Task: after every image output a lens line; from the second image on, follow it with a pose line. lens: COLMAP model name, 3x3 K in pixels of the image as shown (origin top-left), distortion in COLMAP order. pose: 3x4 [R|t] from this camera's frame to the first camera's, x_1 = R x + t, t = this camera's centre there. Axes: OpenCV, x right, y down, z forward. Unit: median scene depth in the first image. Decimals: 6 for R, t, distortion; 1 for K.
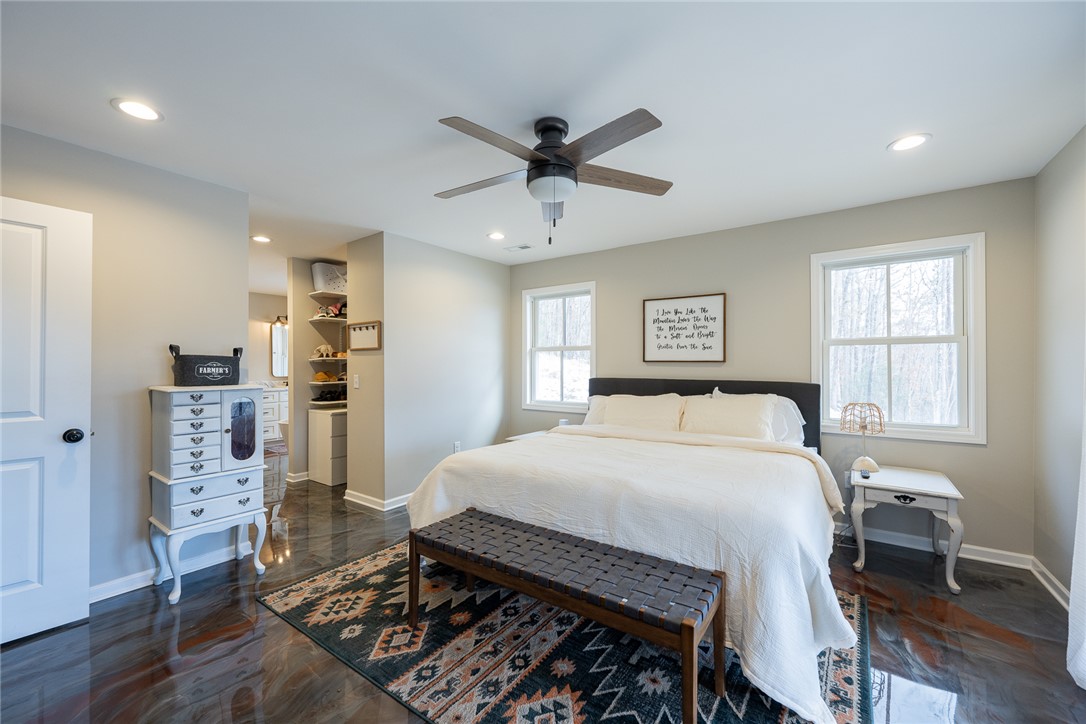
lens RADIAL K [[428.8, 0, 541.8], [0, 428.8, 364.8], [0, 0, 1]] dist [-0.002545, 0.000026]
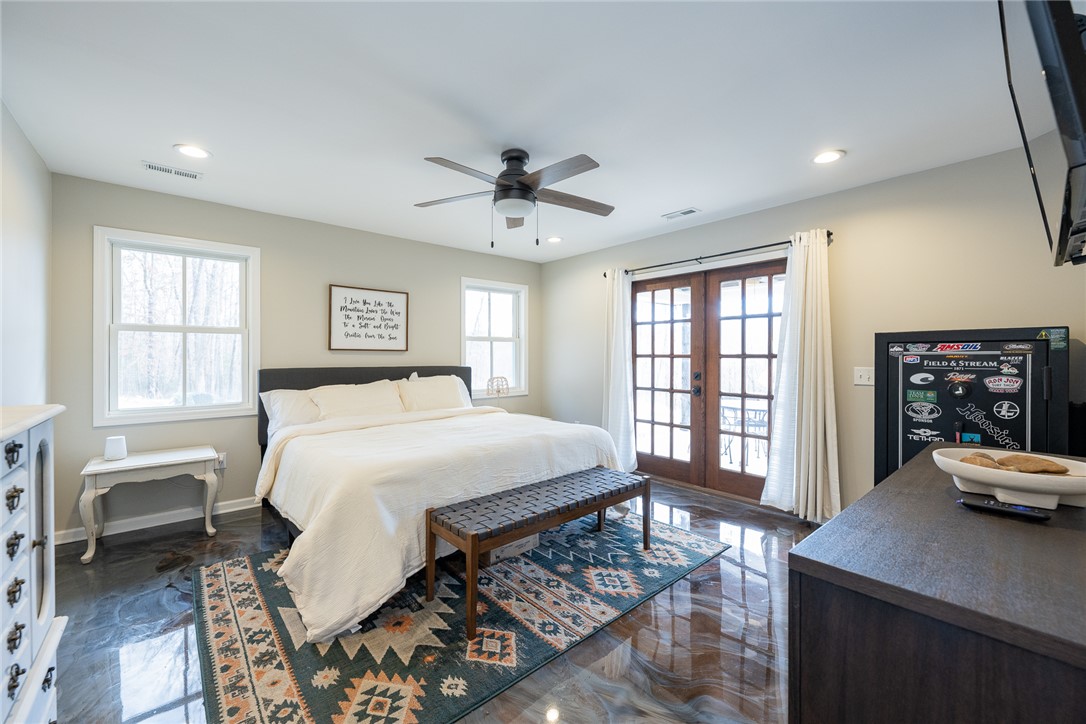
lens RADIAL K [[428.8, 0, 541.8], [0, 428.8, 364.8], [0, 0, 1]] dist [-0.002545, 0.000026]
pose [[0.240787, -0.022555, 0.970316, -0.911960], [-0.000296, 0.999728, 0.023312, 0.005287], [-0.970578, -0.005900, 0.240715, 0.512798]]
